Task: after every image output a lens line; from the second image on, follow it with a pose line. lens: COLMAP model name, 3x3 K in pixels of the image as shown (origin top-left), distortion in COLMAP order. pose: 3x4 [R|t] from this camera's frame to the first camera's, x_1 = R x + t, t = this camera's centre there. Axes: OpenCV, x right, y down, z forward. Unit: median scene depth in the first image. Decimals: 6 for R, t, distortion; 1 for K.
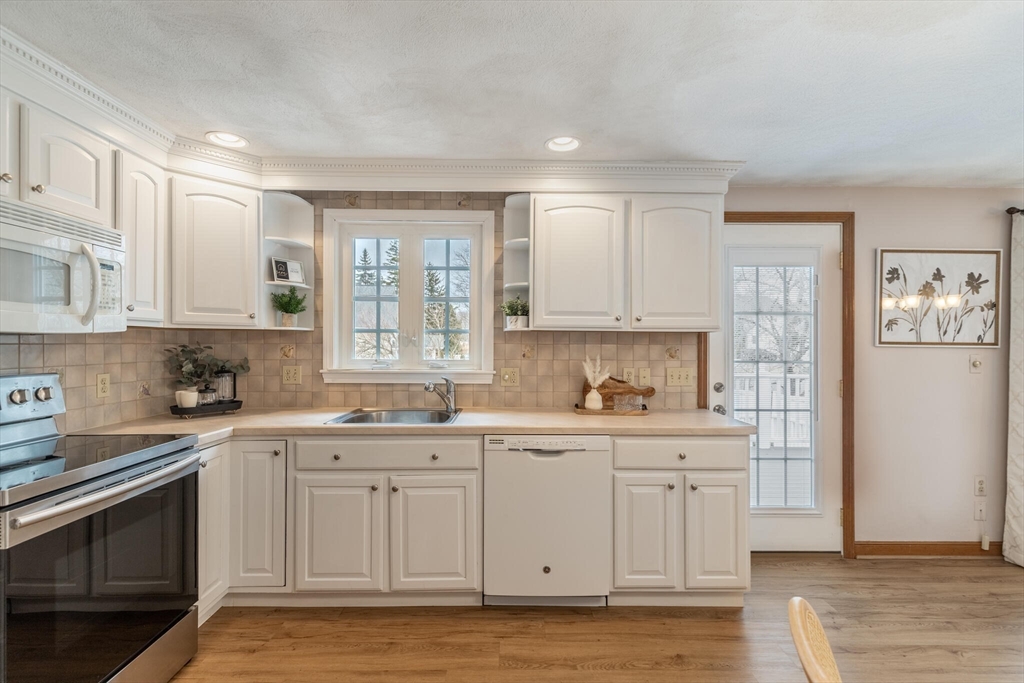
lens RADIAL K [[479.1, 0, 507.8], [0, 479.1, 340.3], [0, 0, 1]] dist [0.012399, -0.002958]
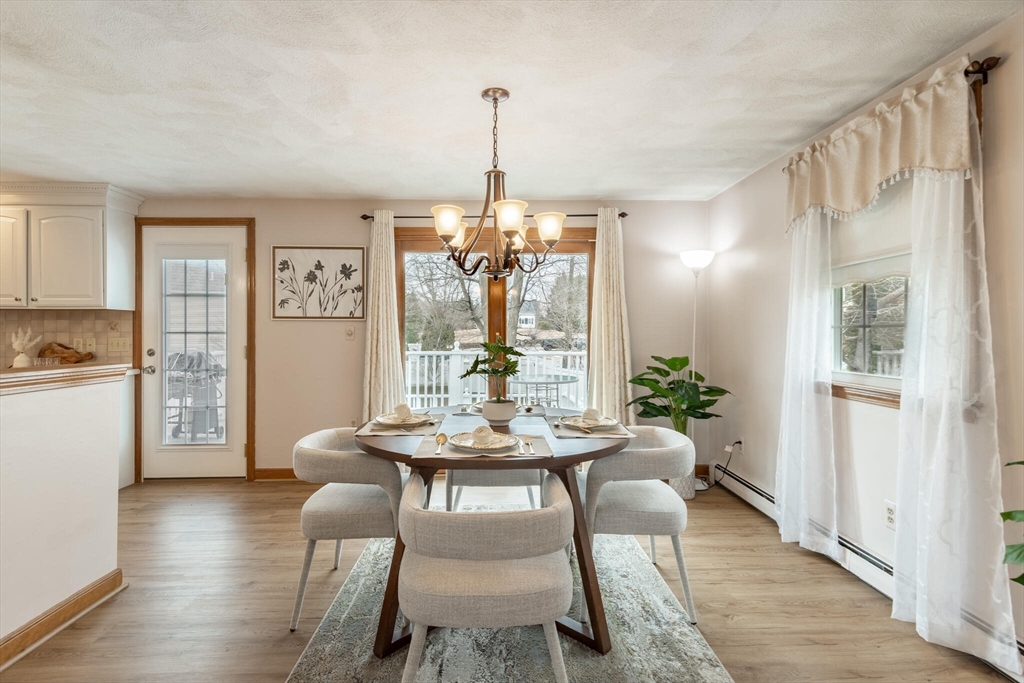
lens RADIAL K [[479.1, 0, 486.9], [0, 479.1, 329.3], [0, 0, 1]] dist [0.012399, -0.002958]
pose [[0.999676, -0.007367, 0.024366, 1.322603], [0.007477, 0.999962, -0.004433, 0.048123], [-0.024332, 0.004614, 0.999693, -0.325176]]
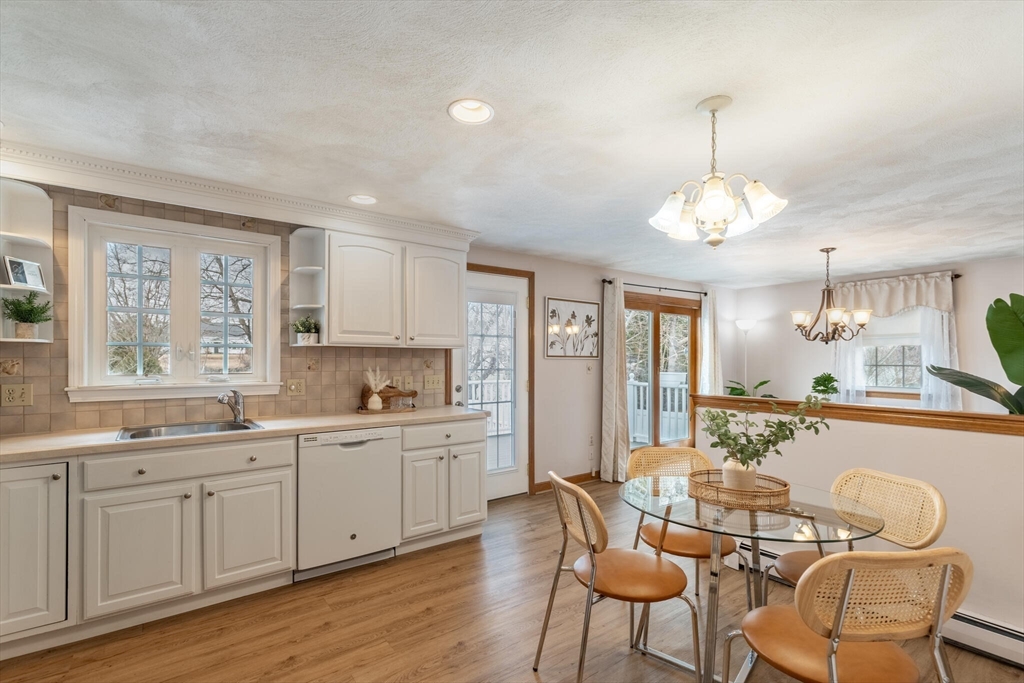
lens RADIAL K [[479.1, 0, 508.3], [0, 479.1, 355.9], [0, 0, 1]] dist [0.012399, -0.002958]
pose [[0.809434, -0.000875, 0.587210, -0.254734], [-0.000894, 0.999996, 0.002723, -0.000067], [-0.587210, -0.002729, 0.809430, -0.198728]]
